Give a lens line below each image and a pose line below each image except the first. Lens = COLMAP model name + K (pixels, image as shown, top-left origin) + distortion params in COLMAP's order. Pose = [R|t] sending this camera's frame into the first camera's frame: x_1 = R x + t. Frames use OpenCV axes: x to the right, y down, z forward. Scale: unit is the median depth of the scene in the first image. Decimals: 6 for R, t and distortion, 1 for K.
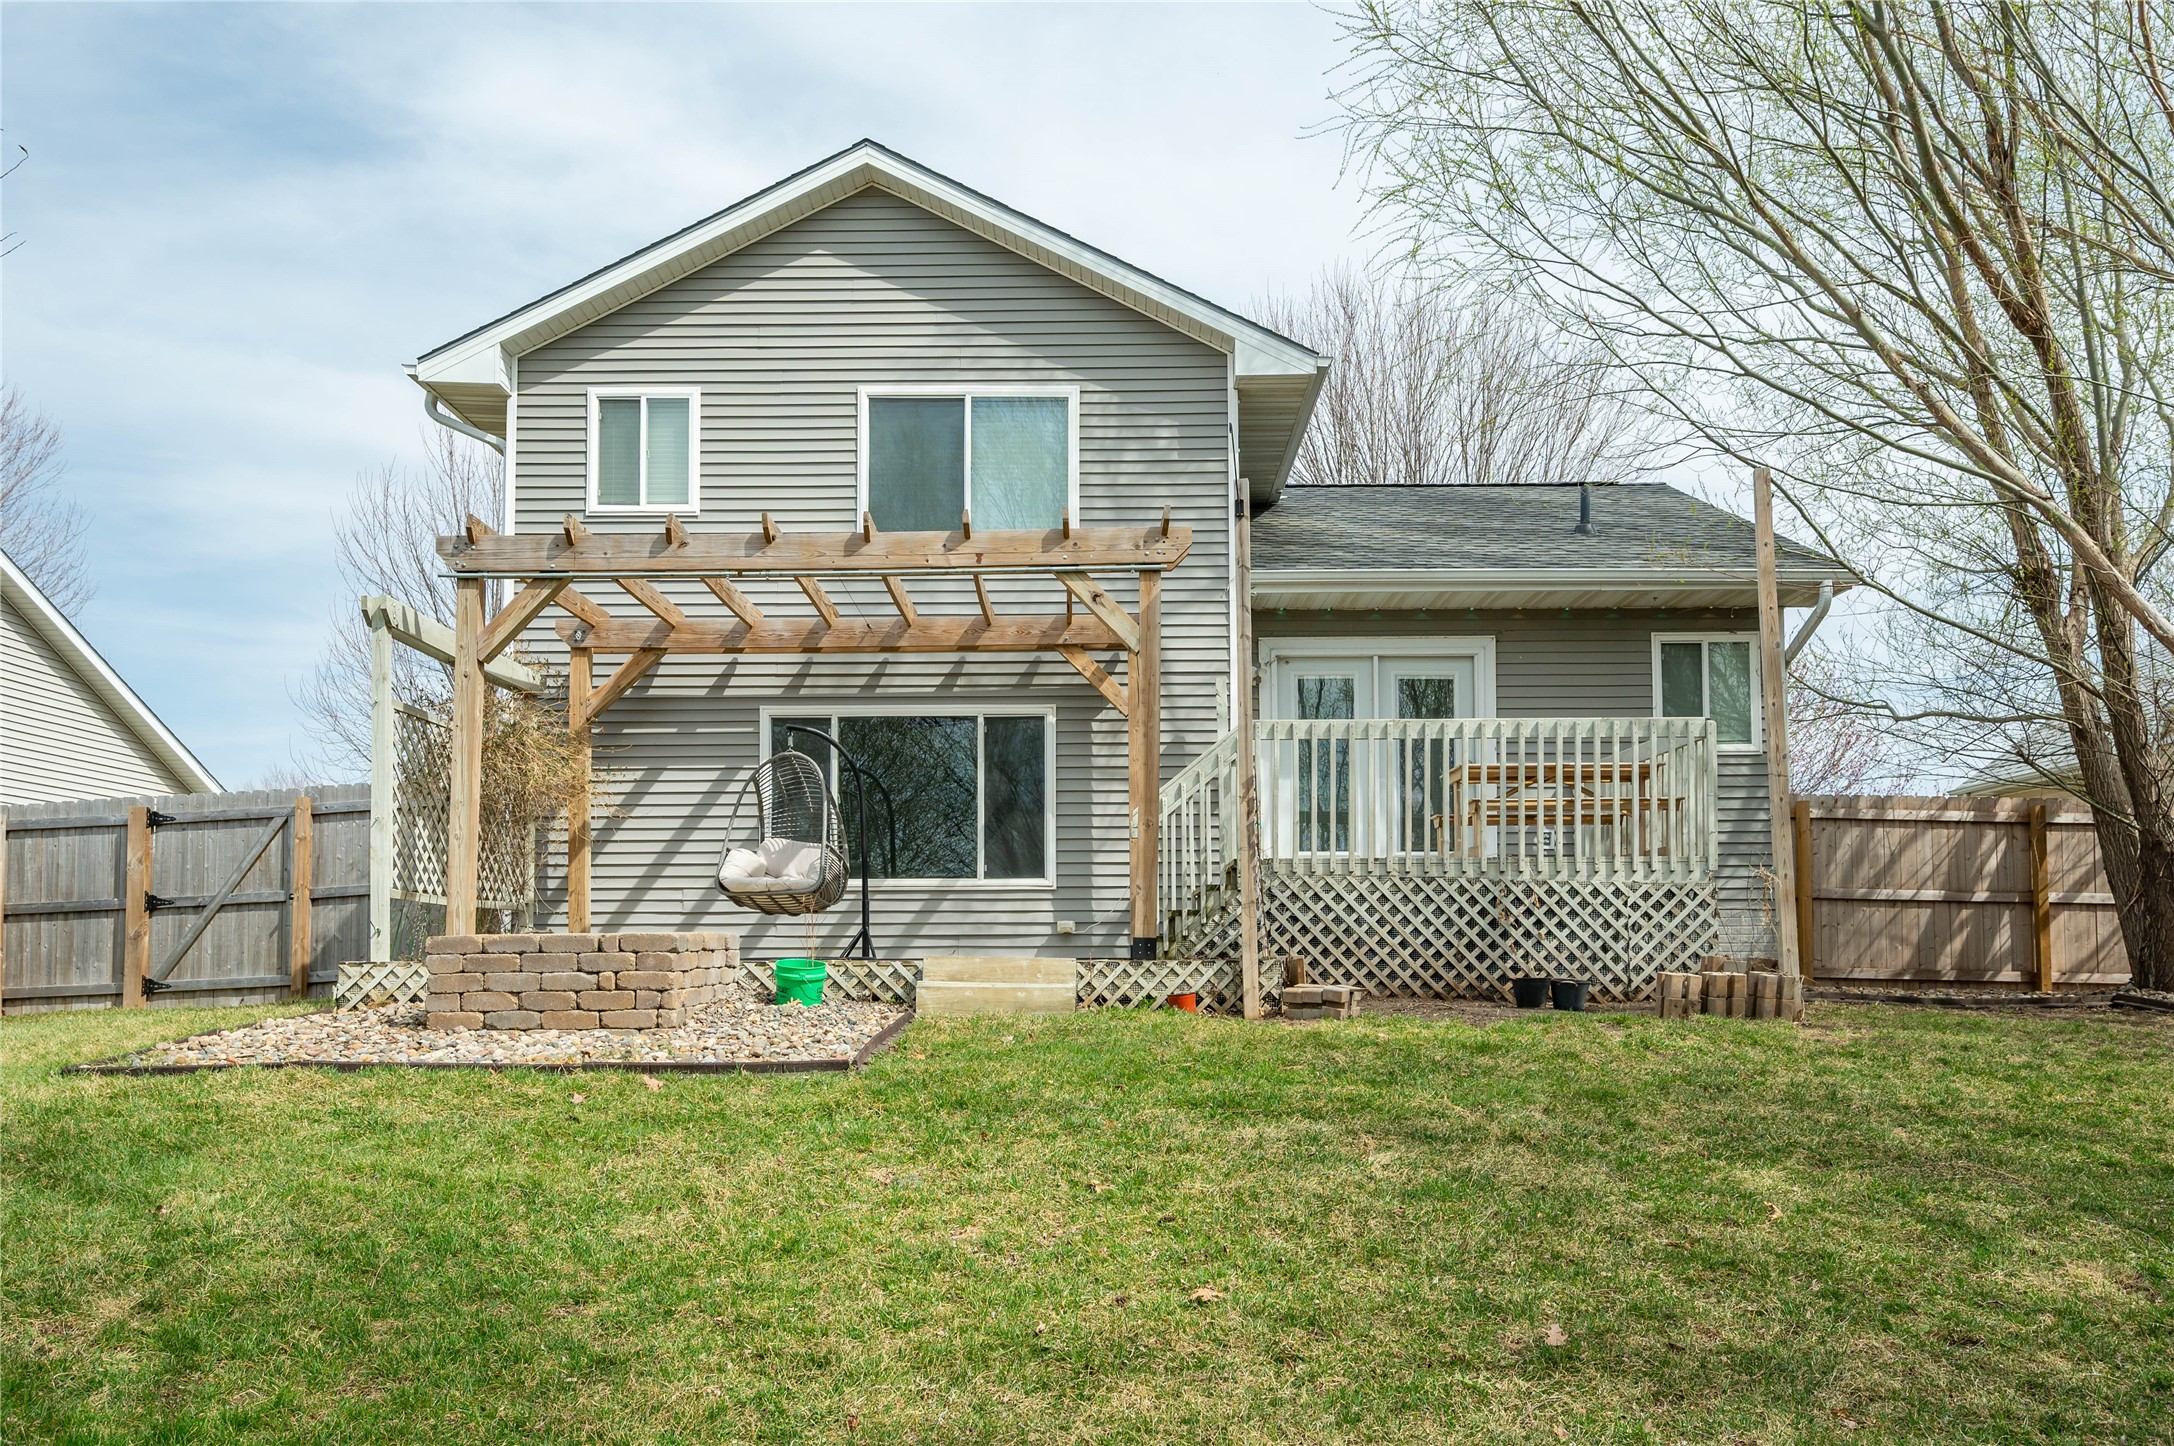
lens RADIAL K [[1372.0, 0, 1087.2], [0, 1372.0, 708.8], [0, 0, 1]] dist [-0.002463, 0.000770]
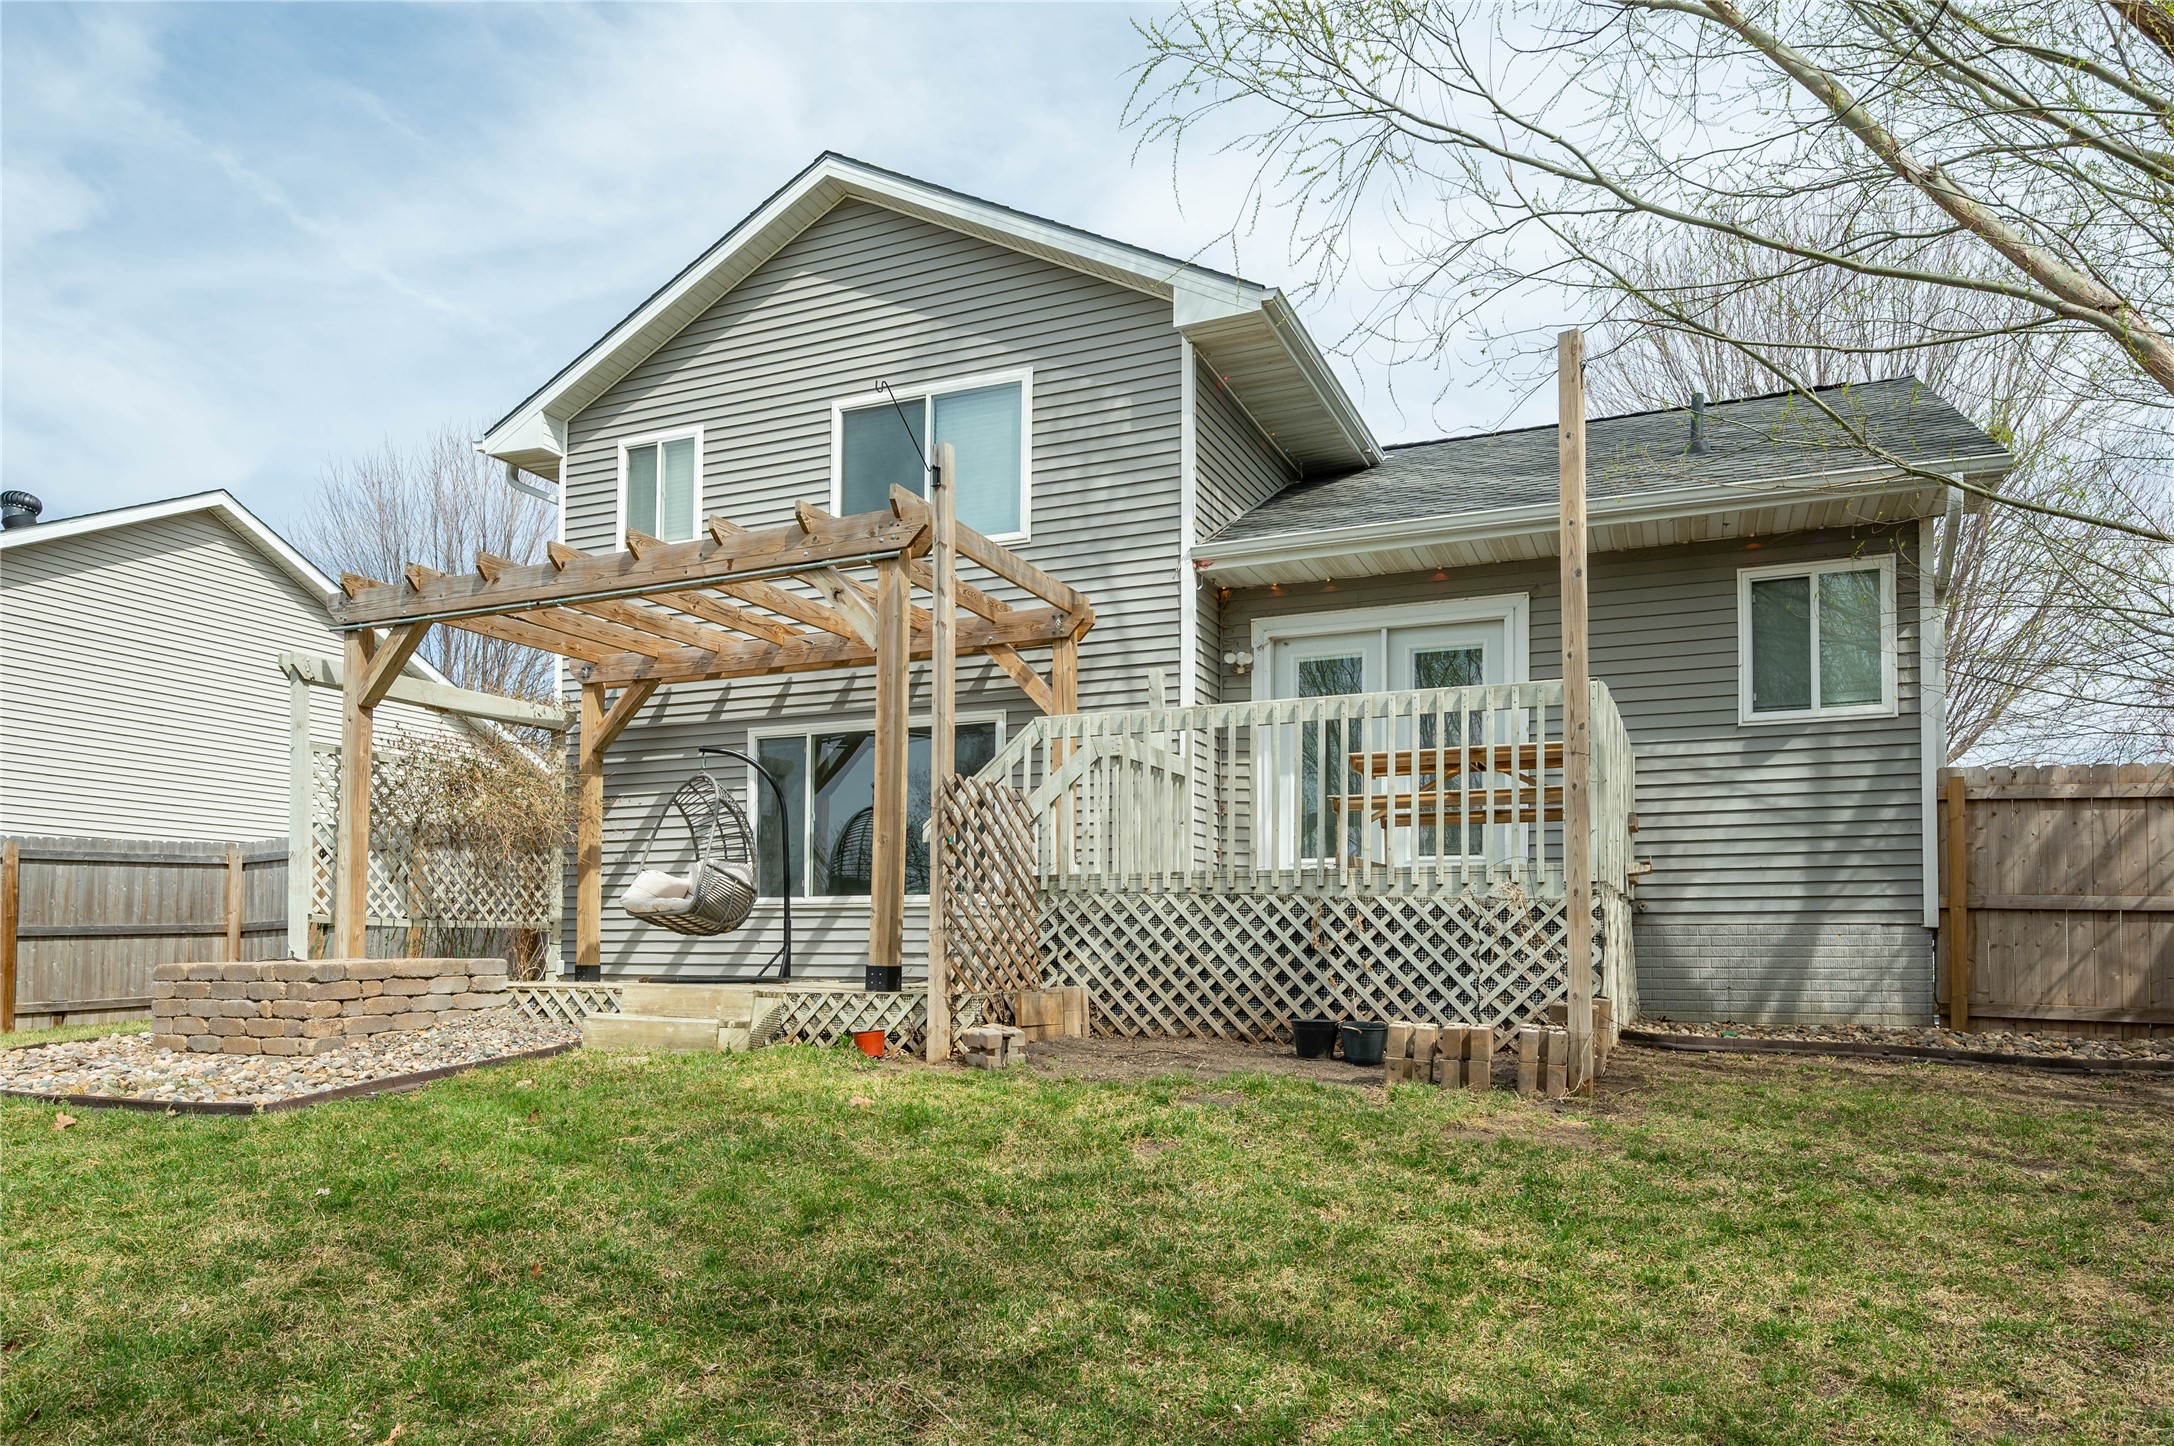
lens RADIAL K [[1317.4, 0, 1087.5], [0, 1317.4, 738.8], [0, 0, 1]] dist [-0.005662, -0.000180]
pose [[0.929547, -0.053205, -0.364844, 0.446938], [0.059811, 0.998186, 0.006821, 0.017980], [0.363819, -0.028162, 0.931044, 0.223609]]
